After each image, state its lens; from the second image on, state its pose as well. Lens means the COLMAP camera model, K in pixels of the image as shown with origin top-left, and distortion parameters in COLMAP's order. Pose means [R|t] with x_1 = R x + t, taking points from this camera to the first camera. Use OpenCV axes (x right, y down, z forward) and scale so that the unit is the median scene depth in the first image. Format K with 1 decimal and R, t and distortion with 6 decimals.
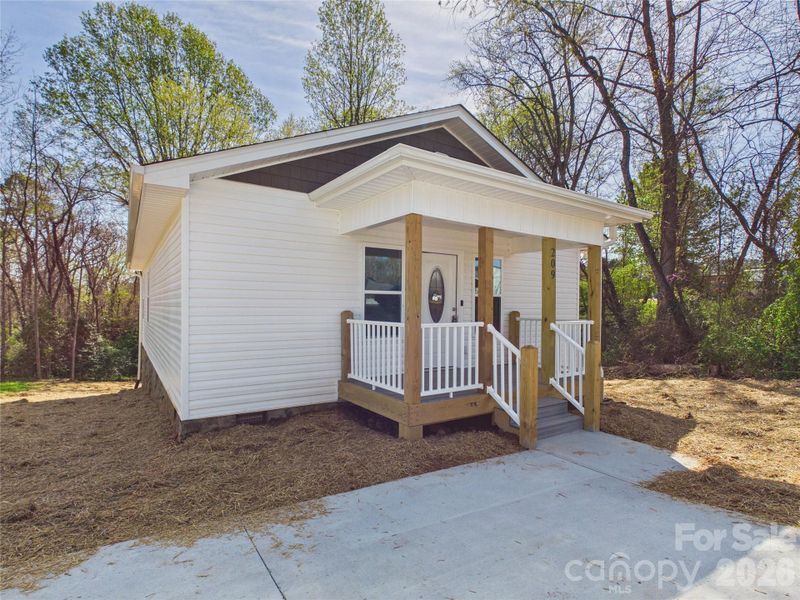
lens RADIAL K [[423.6, 0, 399.9], [0, 423.6, 317.9], [0, 0, 1]] dist [0.001564, -0.000008]
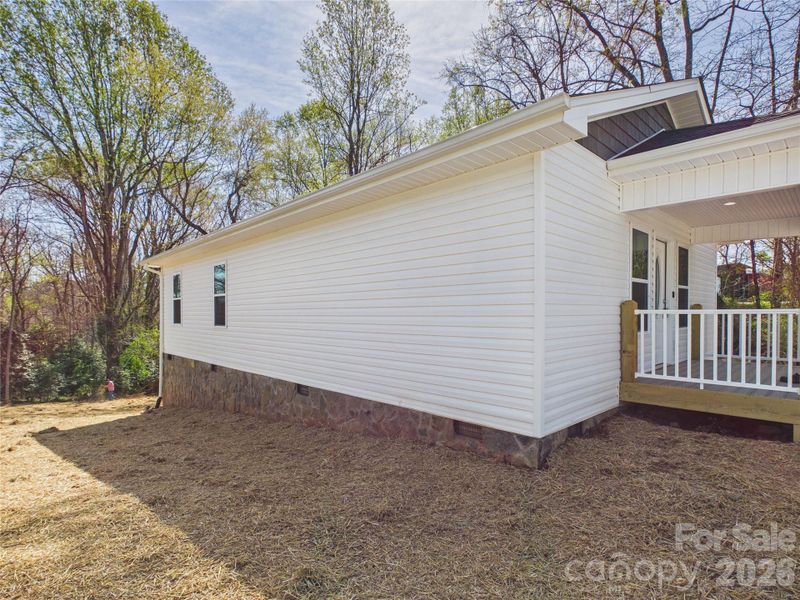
lens RADIAL K [[421.7, 0, 401.5], [0, 421.7, 327.9], [0, 0, 1]] dist [0.000211, -0.000525]
pose [[0.983934, -0.019606, 0.177454, -0.270830], [0.017925, 0.999778, 0.011076, 0.008027], [-0.177632, -0.007717, 0.984067, 0.085336]]
